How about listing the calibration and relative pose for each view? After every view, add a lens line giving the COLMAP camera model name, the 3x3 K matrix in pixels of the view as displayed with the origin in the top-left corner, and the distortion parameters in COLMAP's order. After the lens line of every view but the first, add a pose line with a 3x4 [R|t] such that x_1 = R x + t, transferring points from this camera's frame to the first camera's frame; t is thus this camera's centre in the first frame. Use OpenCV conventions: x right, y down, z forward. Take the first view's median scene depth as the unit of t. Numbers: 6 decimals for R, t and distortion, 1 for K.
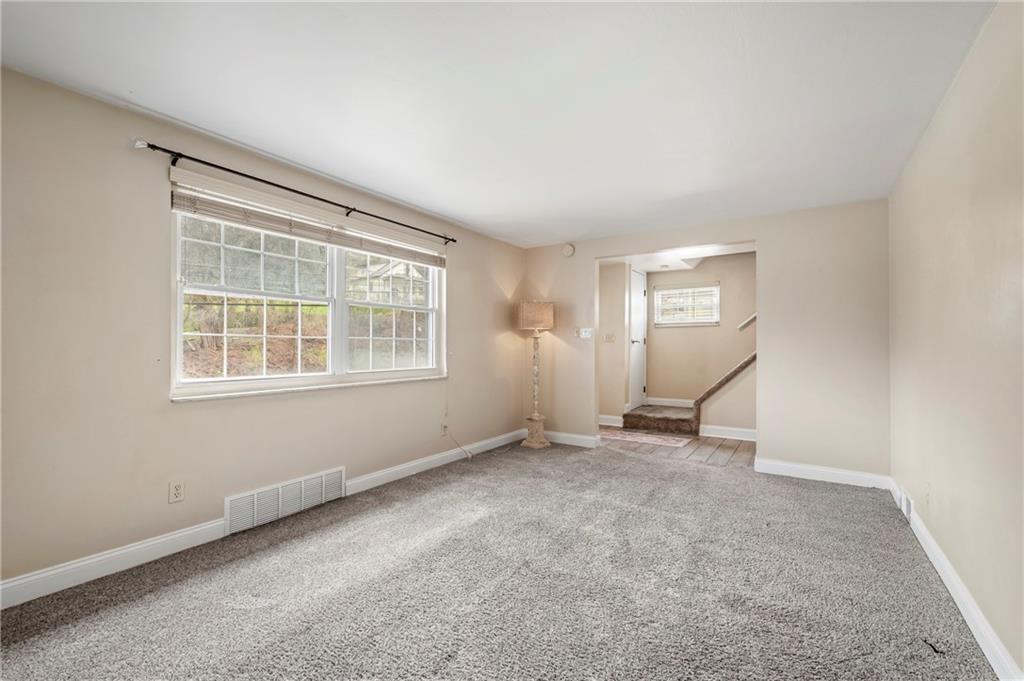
lens RADIAL K [[439.3, 0, 511.6], [0, 439.3, 343.5], [0, 0, 1]] dist [-0.002054, -0.000101]
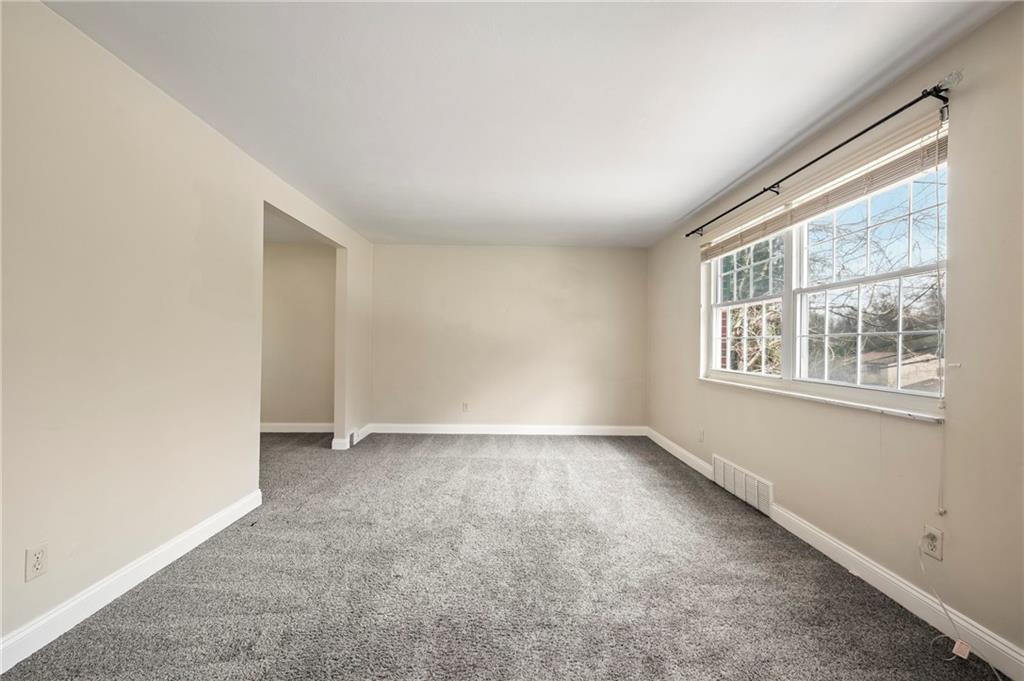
lens RADIAL K [[439.3, 0, 511.6], [0, 439.3, 343.5], [0, 0, 1]] dist [-0.002054, -0.000101]
pose [[-0.823880, -0.013014, -0.566614, 0.524779], [-0.009966, 0.999914, -0.008475, 0.013078], [0.566676, -0.001336, -0.823940, 1.381016]]
